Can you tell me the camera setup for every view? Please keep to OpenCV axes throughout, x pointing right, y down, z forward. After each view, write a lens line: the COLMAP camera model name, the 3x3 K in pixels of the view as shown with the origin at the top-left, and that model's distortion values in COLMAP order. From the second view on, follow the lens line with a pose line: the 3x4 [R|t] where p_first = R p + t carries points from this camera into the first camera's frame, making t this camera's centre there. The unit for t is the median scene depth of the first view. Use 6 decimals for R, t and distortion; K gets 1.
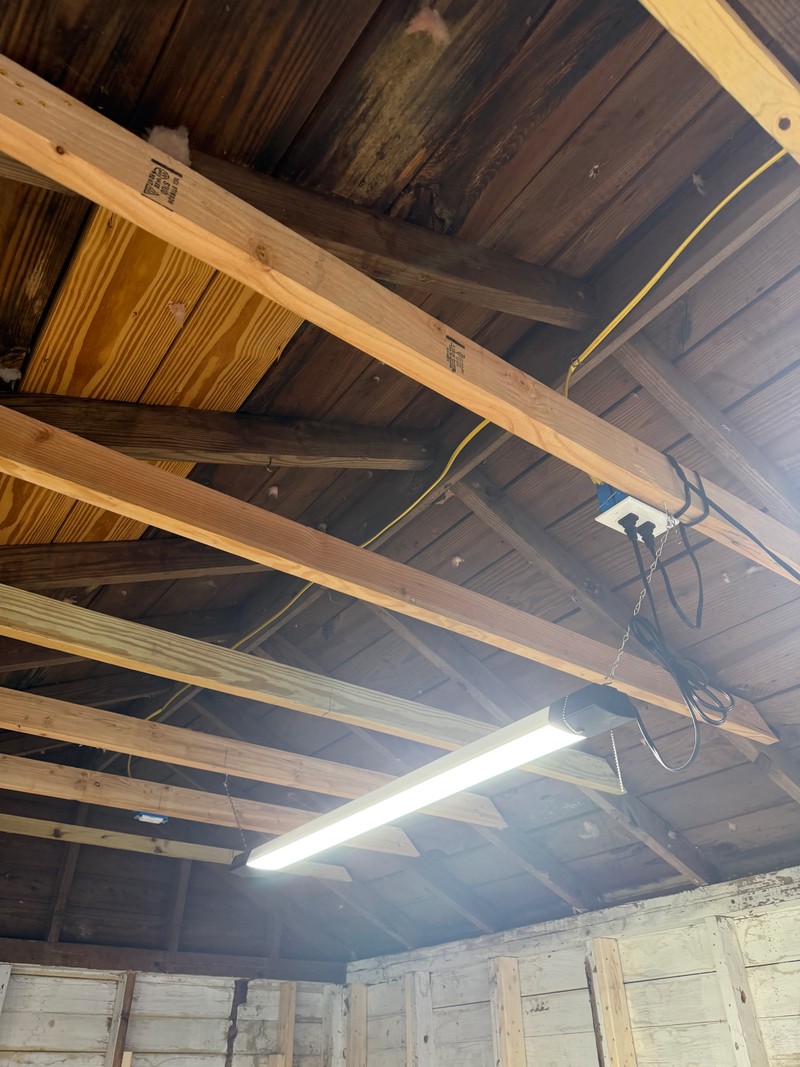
lens RADIAL K [[760.6, 0, 402.1], [0, 760.6, 532.3], [0, 0, 1]] dist [0.000881, -0.005321]
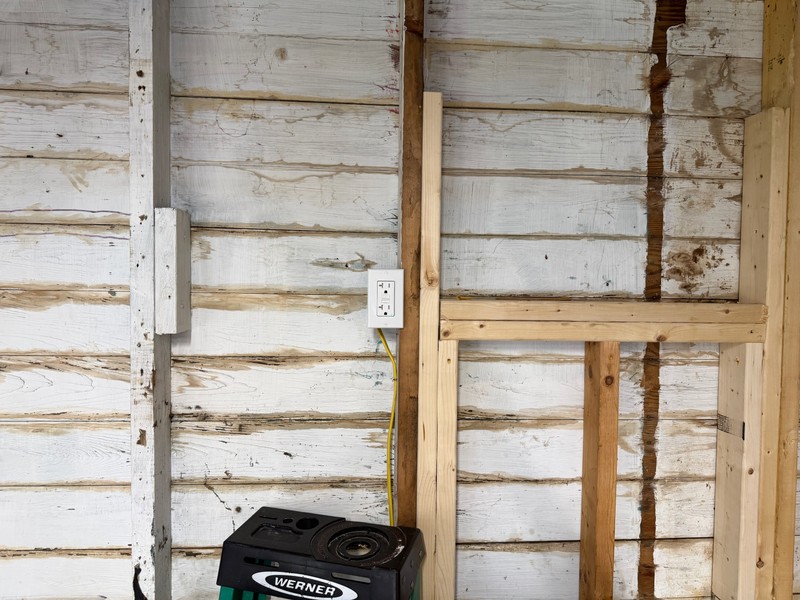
lens RADIAL K [[570.3, 0, 400.1], [0, 570.3, 299.4], [0, 0, 1]] dist [0.000881, -0.005321]
pose [[0.843316, 0.041264, -0.535832, -0.168166], [0.296999, 0.795176, 0.528665, 0.547856], [0.447896, -0.604973, 0.658329, 0.626788]]
